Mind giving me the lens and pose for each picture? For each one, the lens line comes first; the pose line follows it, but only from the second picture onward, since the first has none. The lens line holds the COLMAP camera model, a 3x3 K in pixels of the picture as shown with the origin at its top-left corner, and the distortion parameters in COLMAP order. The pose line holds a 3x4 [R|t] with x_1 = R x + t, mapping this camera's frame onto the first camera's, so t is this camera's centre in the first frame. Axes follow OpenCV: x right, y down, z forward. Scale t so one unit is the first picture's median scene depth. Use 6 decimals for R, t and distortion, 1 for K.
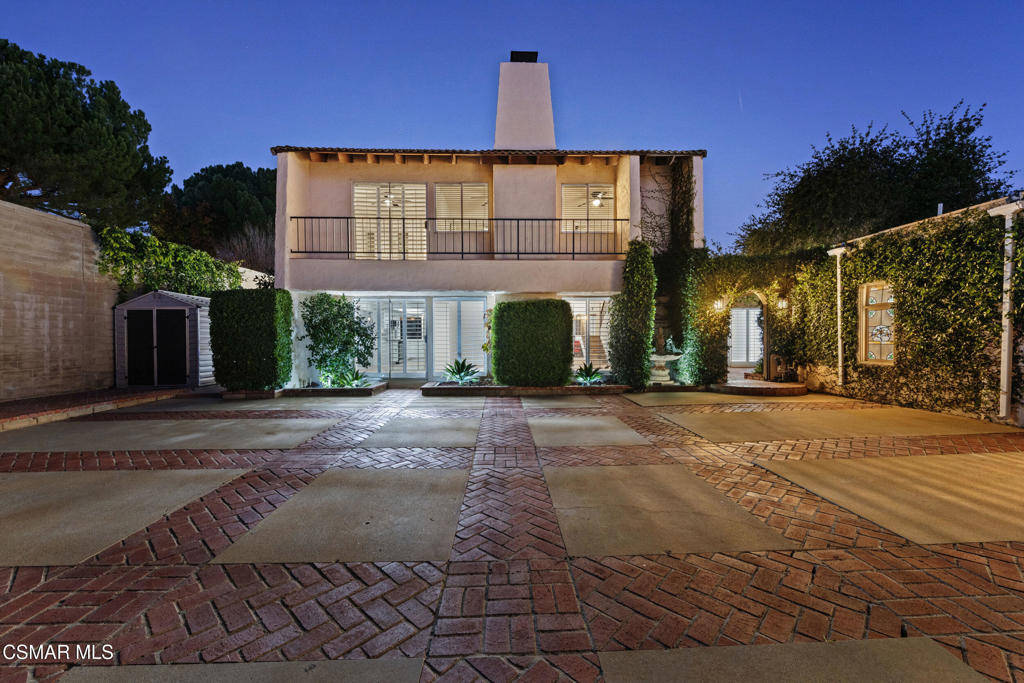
lens RADIAL K [[405.2, 0, 512.0], [0, 405.2, 341.5], [0, 0, 1]] dist [0.004967, -0.000022]
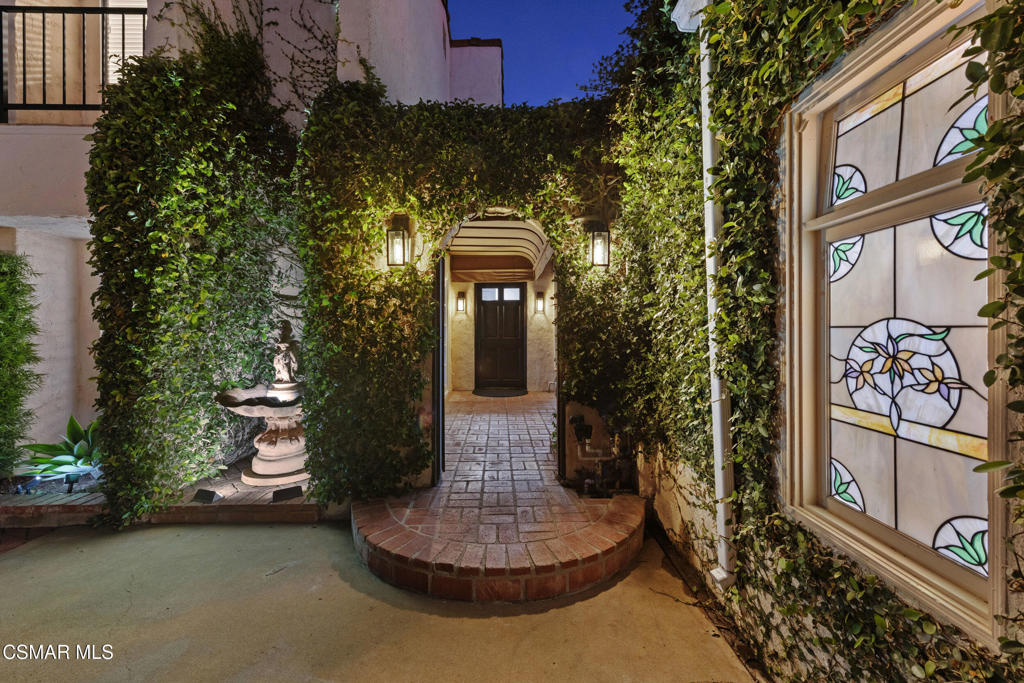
lens RADIAL K [[412.2, 0, 511.5], [0, 412.2, 324.4], [0, 0, 1]] dist [0.001510, 0.000067]
pose [[0.999672, 0.007420, -0.024494, 0.649812], [-0.007855, 0.999813, -0.017694, -0.028717], [0.024358, 0.017881, 0.999543, 0.713257]]
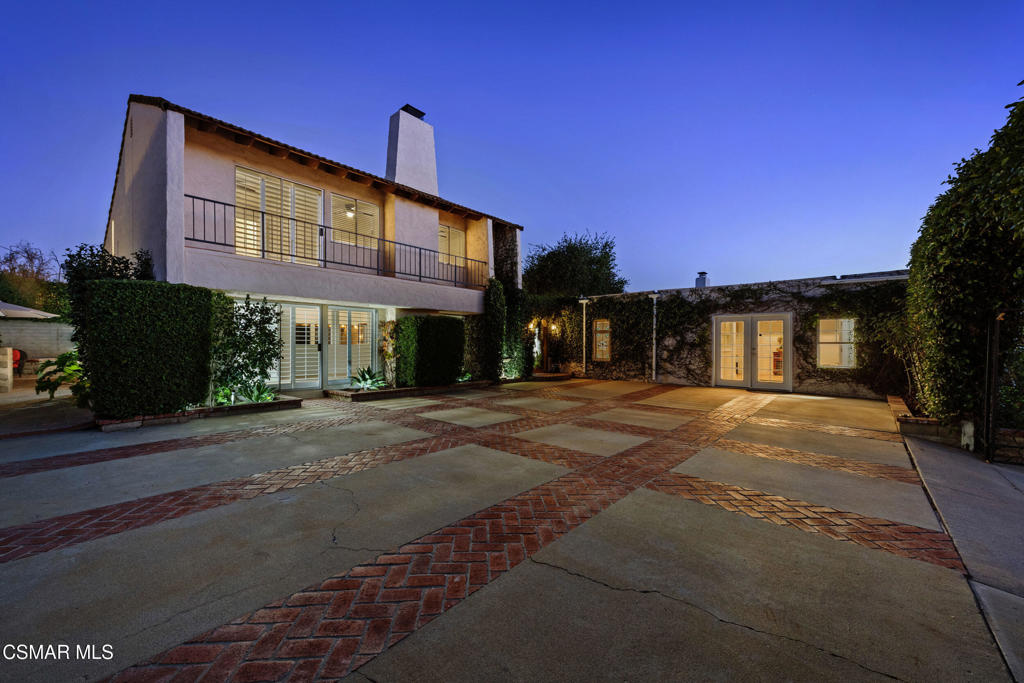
lens RADIAL K [[405.2, 0, 512.0], [0, 405.2, 341.5], [0, 0, 1]] dist [0.004967, -0.000022]
pose [[0.671042, 0.012858, 0.741308, -0.757130], [0.001428, 0.999825, -0.018635, -0.001285], [-0.741418, 0.013563, 0.670906, -0.009286]]
